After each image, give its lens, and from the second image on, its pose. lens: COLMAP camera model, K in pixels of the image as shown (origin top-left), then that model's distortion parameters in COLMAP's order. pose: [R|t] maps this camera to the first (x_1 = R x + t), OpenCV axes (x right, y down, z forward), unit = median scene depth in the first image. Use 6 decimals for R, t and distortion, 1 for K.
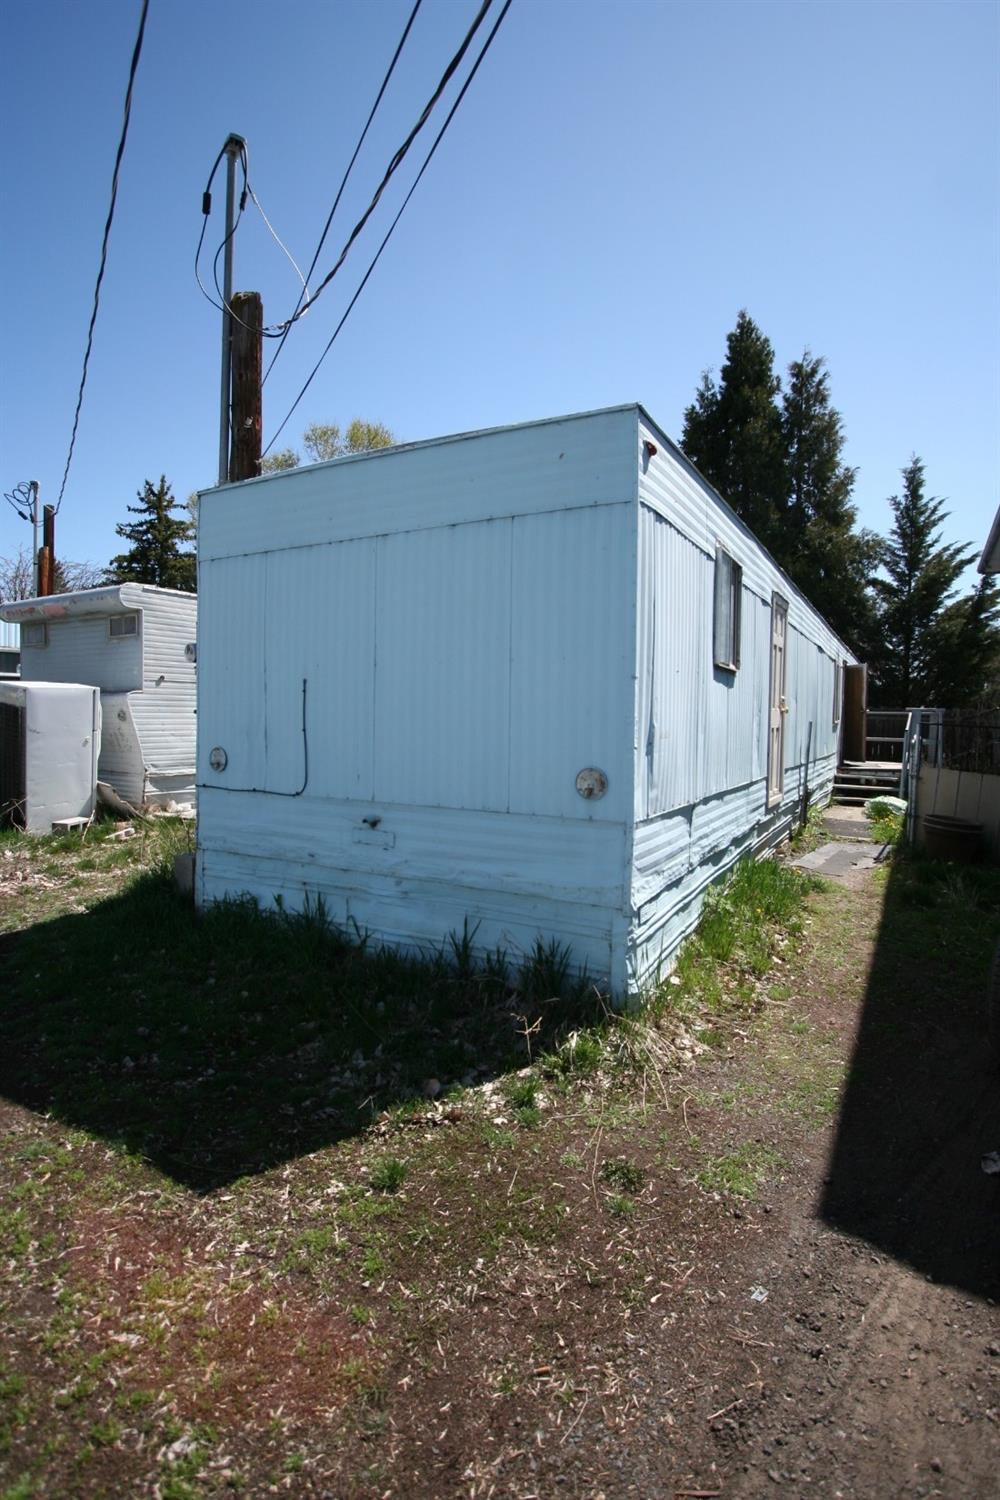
lens RADIAL K [[723.3, 0, 497.6], [0, 723.3, 744.1], [0, 0, 1]] dist [-0.001701, -0.000488]
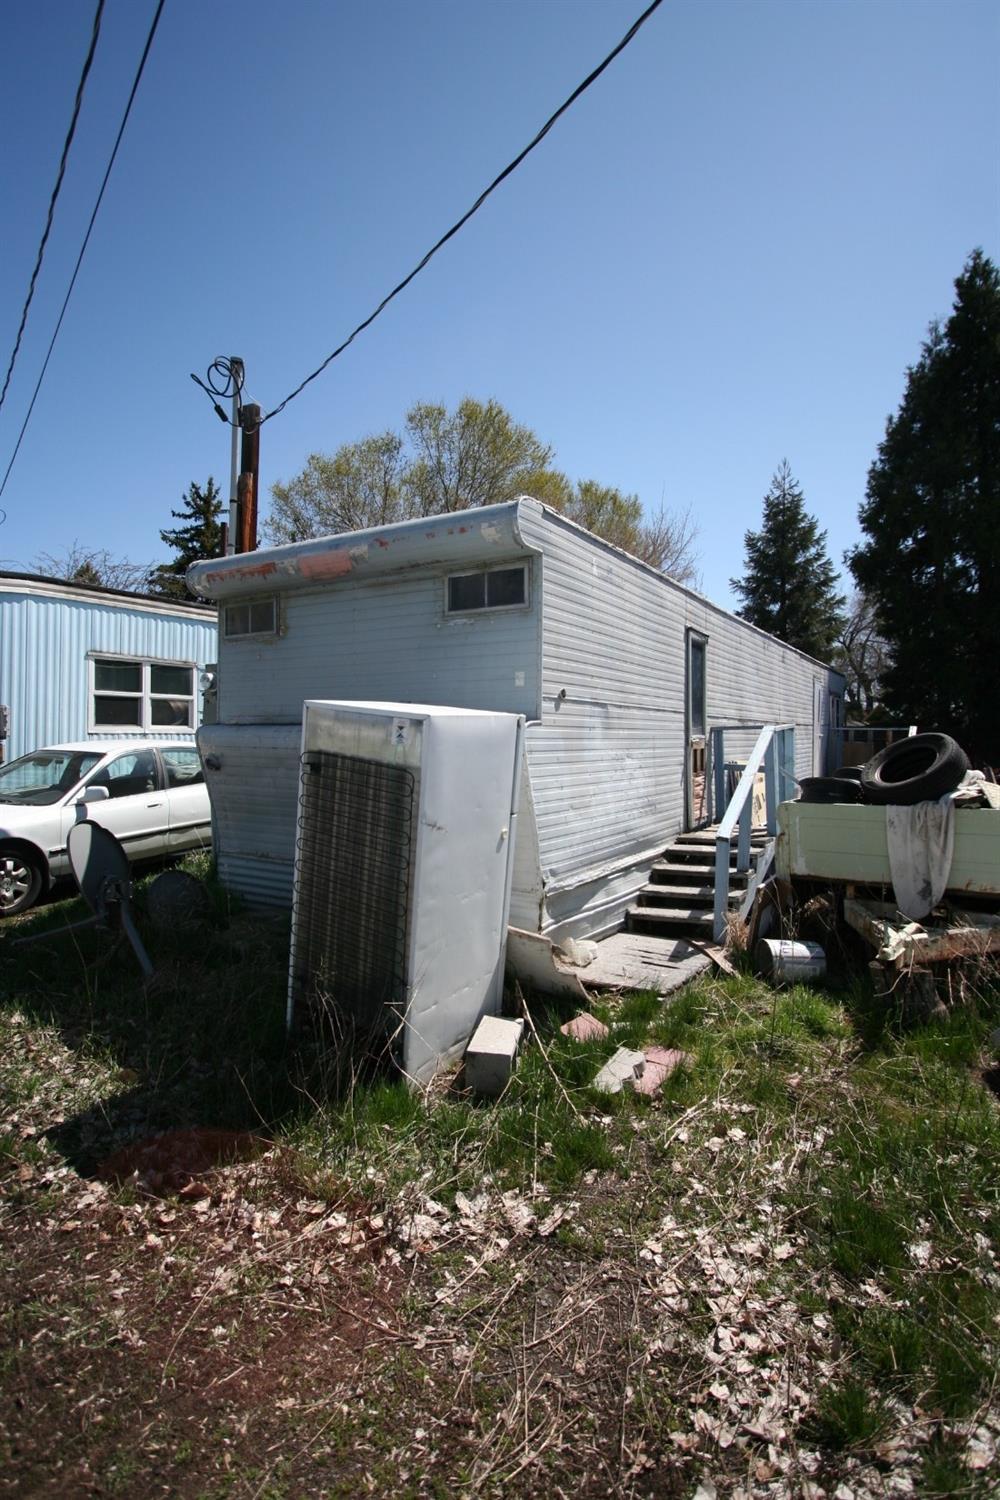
lens RADIAL K [[723.3, 0, 502.6], [0, 723.3, 743.6], [0, 0, 1]] dist [-0.001701, -0.000488]
pose [[0.999992, -0.002546, 0.002970, -0.198184], [0.002634, 0.999545, -0.030048, -0.016696], [-0.002893, 0.030055, 0.999544, 0.197190]]
